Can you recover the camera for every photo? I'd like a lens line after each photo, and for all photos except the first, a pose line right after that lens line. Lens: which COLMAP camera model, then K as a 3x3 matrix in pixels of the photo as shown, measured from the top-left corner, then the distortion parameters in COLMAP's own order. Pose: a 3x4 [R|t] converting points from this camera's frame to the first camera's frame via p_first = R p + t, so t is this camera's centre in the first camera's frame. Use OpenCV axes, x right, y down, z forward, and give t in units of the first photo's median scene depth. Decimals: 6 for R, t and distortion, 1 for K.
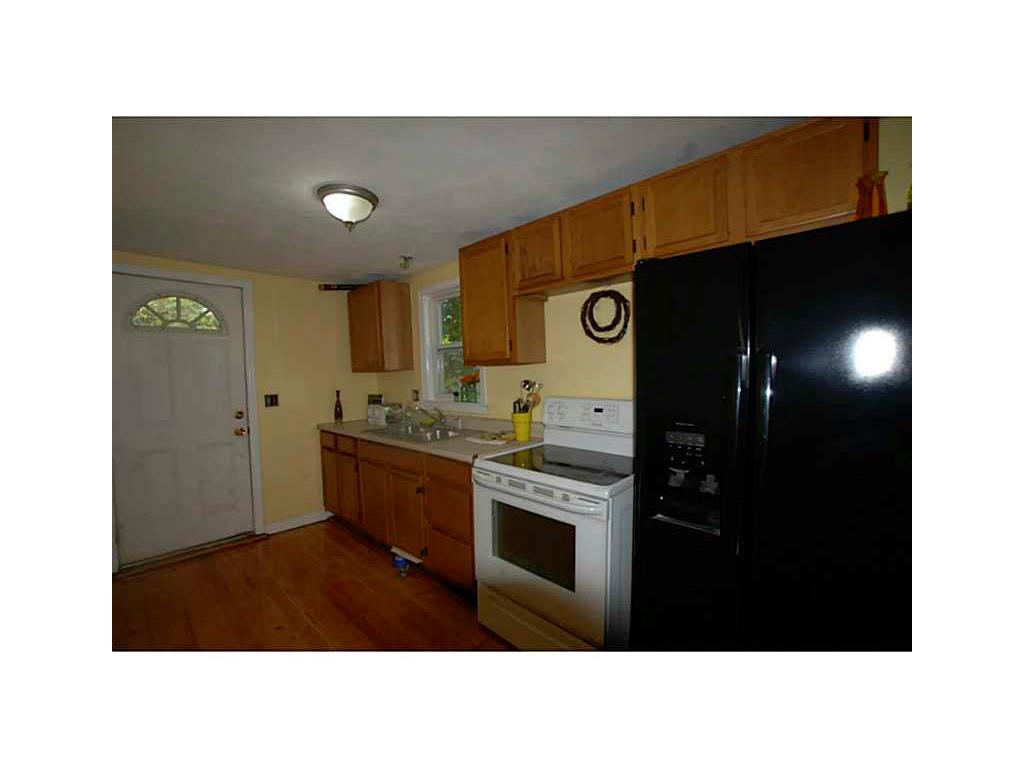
lens RADIAL K [[394.1, 0, 508.9], [0, 394.1, 385.0], [0, 0, 1]] dist [-0.030449, 0.002778]
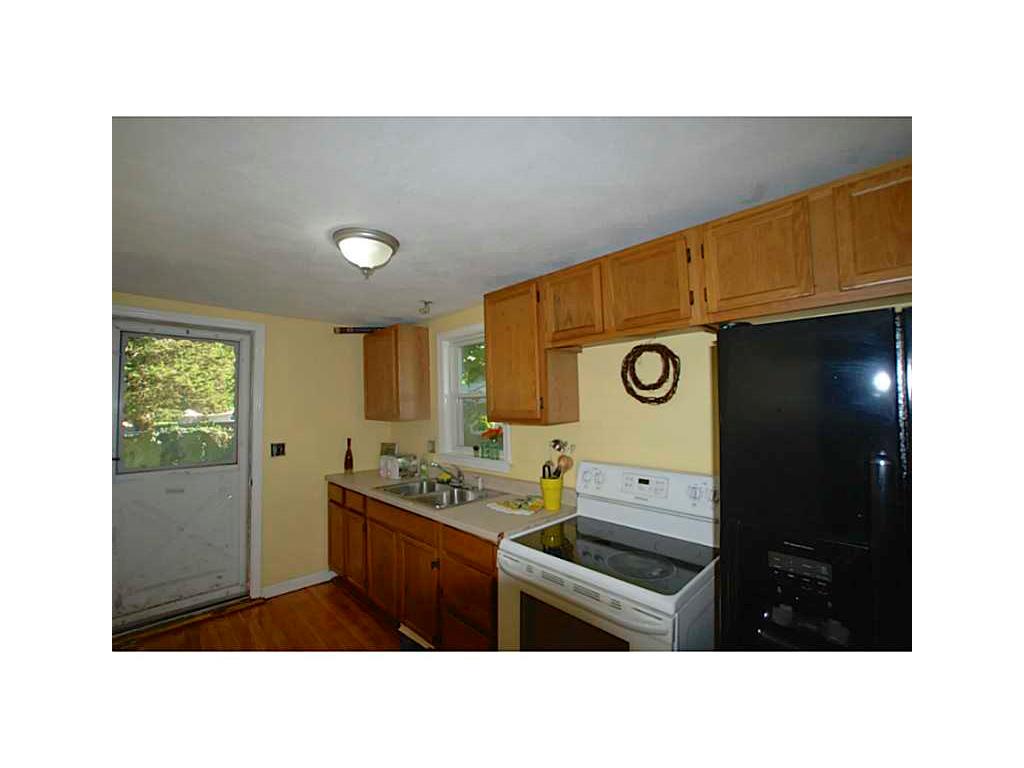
lens RADIAL K [[394.1, 0, 511.2], [0, 394.1, 387.5], [0, 0, 1]] dist [-0.030449, 0.002778]
pose [[0.999443, 0.014462, -0.030082, -0.035120], [-0.016853, 0.996586, -0.080820, -0.059008], [0.028810, 0.081282, 0.996275, 0.104815]]
